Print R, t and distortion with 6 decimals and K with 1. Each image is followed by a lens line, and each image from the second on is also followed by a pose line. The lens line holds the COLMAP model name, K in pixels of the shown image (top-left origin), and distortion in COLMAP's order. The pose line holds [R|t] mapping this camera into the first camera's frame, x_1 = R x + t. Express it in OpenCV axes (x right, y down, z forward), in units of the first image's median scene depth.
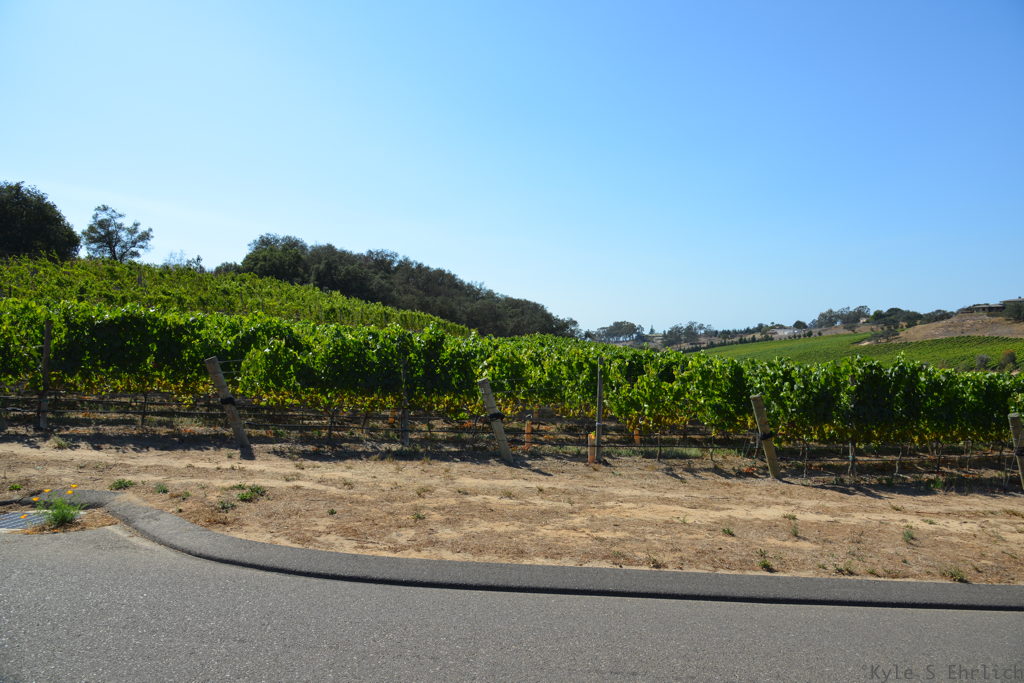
lens RADIAL K [[700.0, 0, 526.3], [0, 700.0, 328.3], [0, 0, 1]] dist [-0.032931, 0.002728]
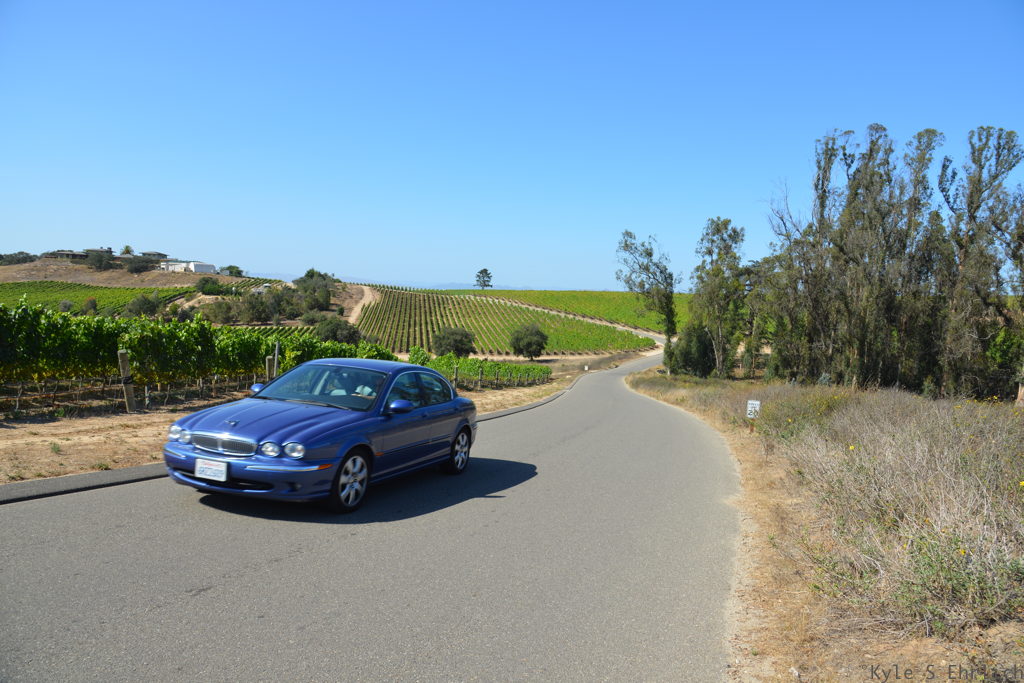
lens RADIAL K [[700.0, 0, 513.2], [0, 700.0, 340.5], [0, 0, 1]] dist [-0.032931, 0.002728]
pose [[0.387700, -0.013459, 0.921687, -0.149288], [-0.076092, 0.996014, 0.046552, -0.004363], [-0.918640, -0.088181, 0.385130, -0.112188]]
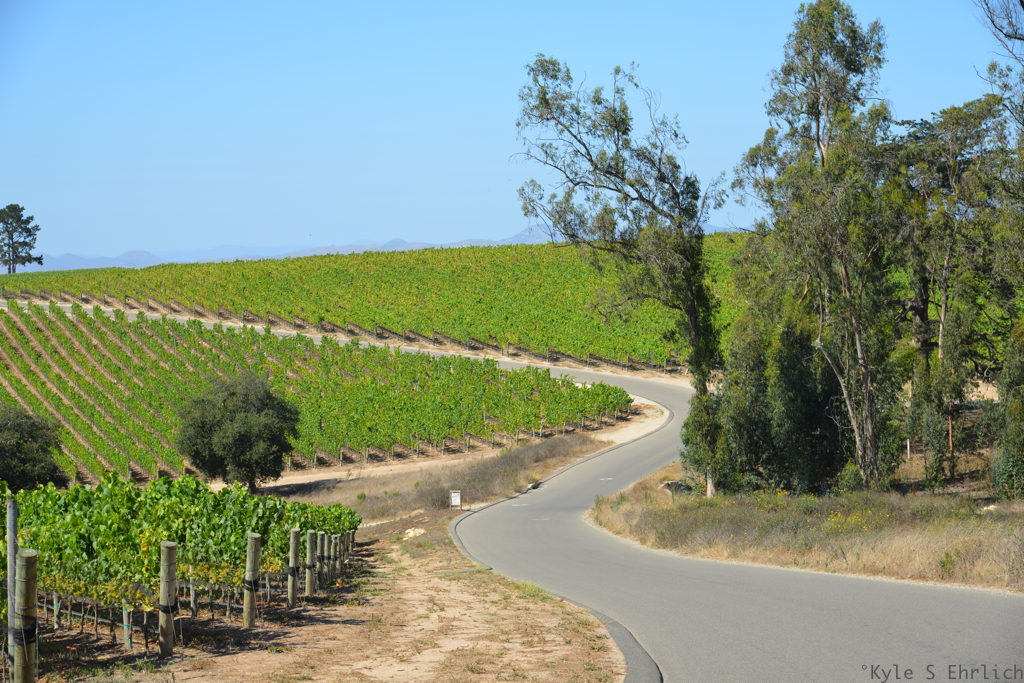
lens RADIAL K [[2269.4, 0, 516.0], [0, 2269.4, 350.9], [0, 0, 1]] dist [0.044130, 0.000000]
pose [[0.212154, -0.013293, 0.977146, -0.387840], [0.006223, 0.999906, 0.012252, -0.010589], [-0.977217, 0.003482, 0.212216, 0.271625]]
